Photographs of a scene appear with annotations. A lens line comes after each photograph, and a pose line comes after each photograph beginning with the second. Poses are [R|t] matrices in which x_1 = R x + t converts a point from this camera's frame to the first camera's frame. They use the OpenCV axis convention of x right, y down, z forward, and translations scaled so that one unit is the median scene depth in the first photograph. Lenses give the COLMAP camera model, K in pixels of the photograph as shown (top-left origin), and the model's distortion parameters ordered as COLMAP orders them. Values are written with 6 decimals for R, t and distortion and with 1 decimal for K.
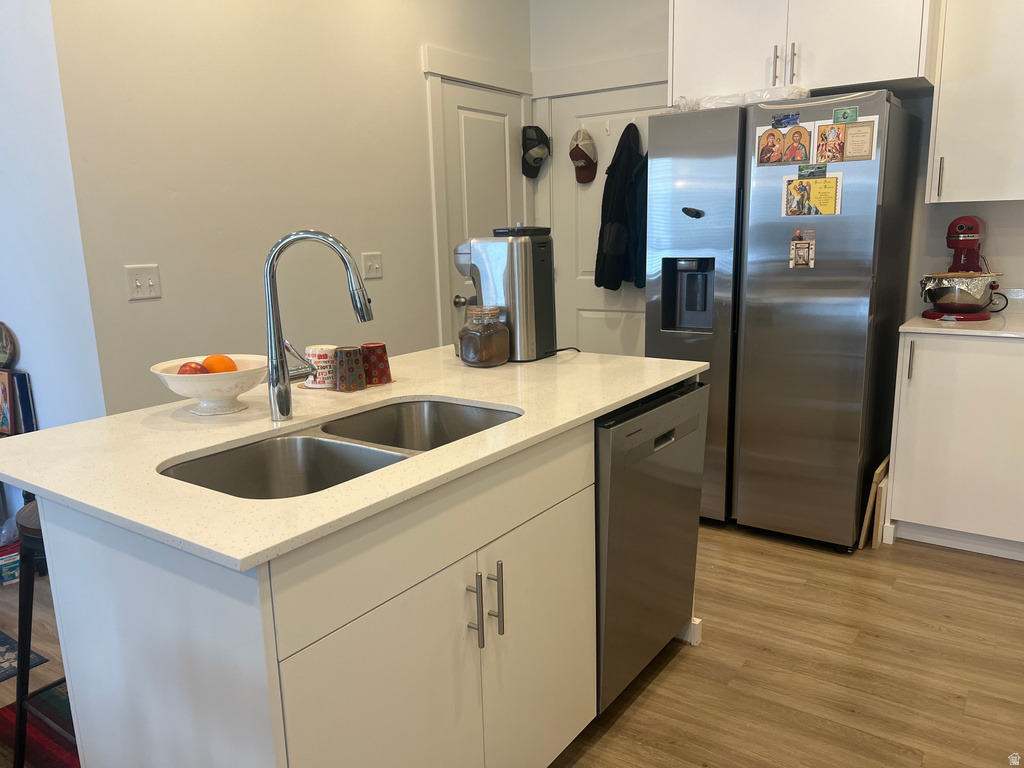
lens RADIAL K [[772.0, 0, 510.8], [0, 772.0, 386.7], [0, 0, 1]] dist [0.010012, 0.001627]
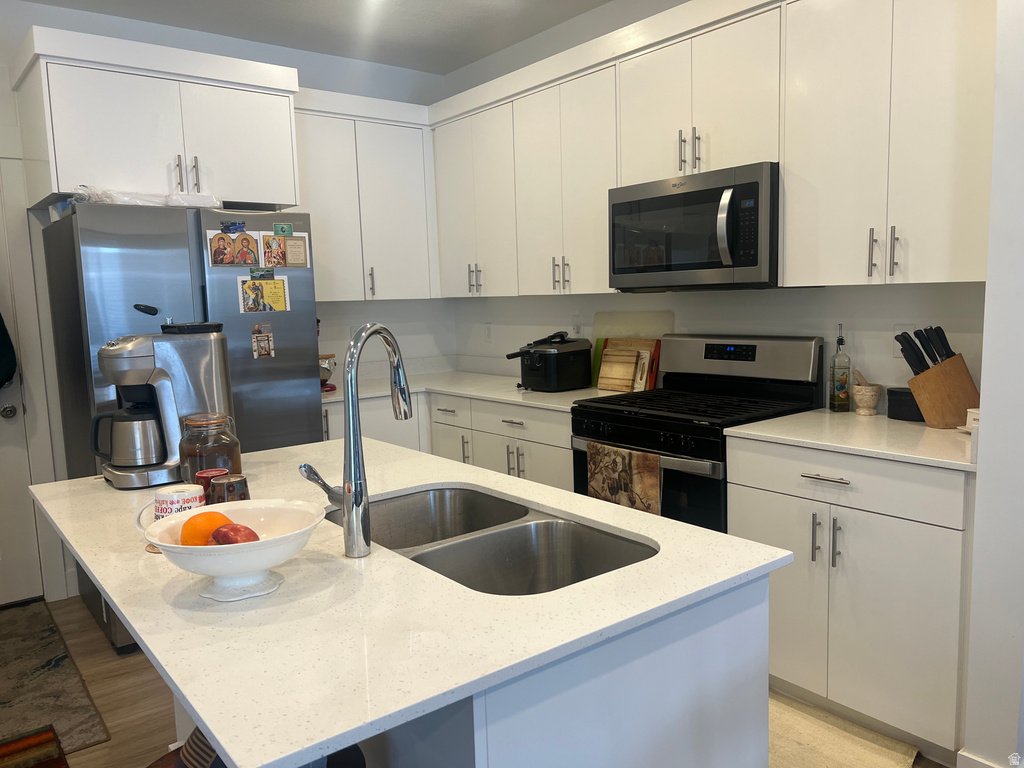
lens RADIAL K [[772.0, 0, 510.1], [0, 772.0, 384.8], [0, 0, 1]] dist [0.010012, 0.001627]
pose [[0.290433, -0.090004, 0.952653, -0.596956], [0.218110, 0.975586, 0.025676, -0.067978], [-0.931706, 0.200327, 0.302973, 0.344978]]
